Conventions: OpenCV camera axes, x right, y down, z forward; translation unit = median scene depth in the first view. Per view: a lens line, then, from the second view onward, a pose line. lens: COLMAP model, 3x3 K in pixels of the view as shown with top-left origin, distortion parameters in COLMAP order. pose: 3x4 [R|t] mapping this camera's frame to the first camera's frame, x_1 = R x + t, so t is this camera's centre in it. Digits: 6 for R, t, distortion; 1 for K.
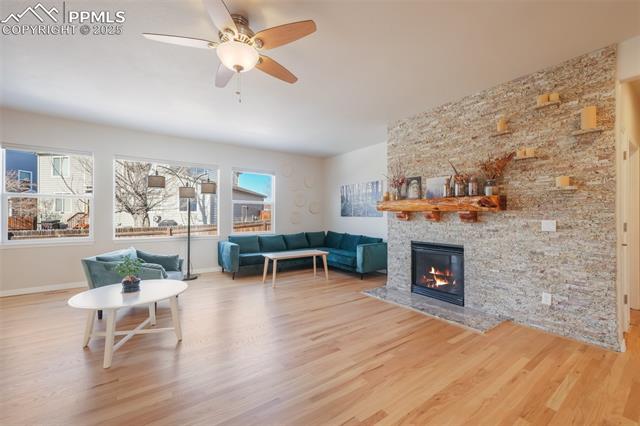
lens RADIAL K [[263.4, 0, 322.2], [0, 263.4, 212.0], [0, 0, 1]] dist [0.004025, 0.000228]
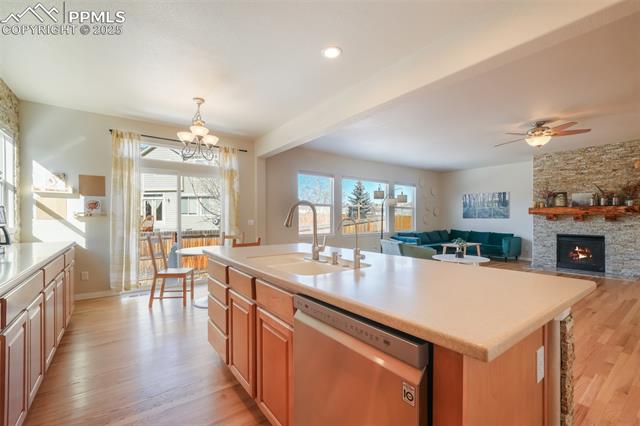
lens RADIAL K [[272.8, 0, 319.5], [0, 272.8, 217.7], [0, 0, 1]] dist [-0.005101, 0.000110]
pose [[0.999996, -0.002651, 0.000781, -1.048419], [0.002640, 0.999914, 0.012808, -0.008053], [-0.000815, -0.012806, 0.999918, -0.575700]]
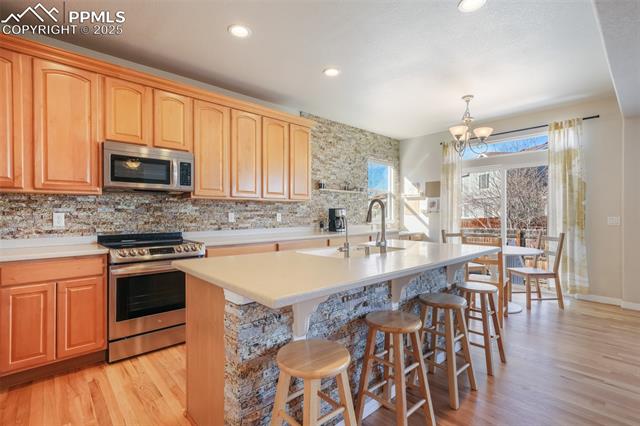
lens RADIAL K [[297.1, 0, 324.6], [0, 297.1, 214.7], [0, 0, 1]] dist [0.000011, 0.000246]
pose [[0.119736, 0.002437, -0.992803, -0.540053], [0.017630, 0.999834, 0.004580, -0.008899], [0.992649, -0.018051, 0.119674, -0.280090]]
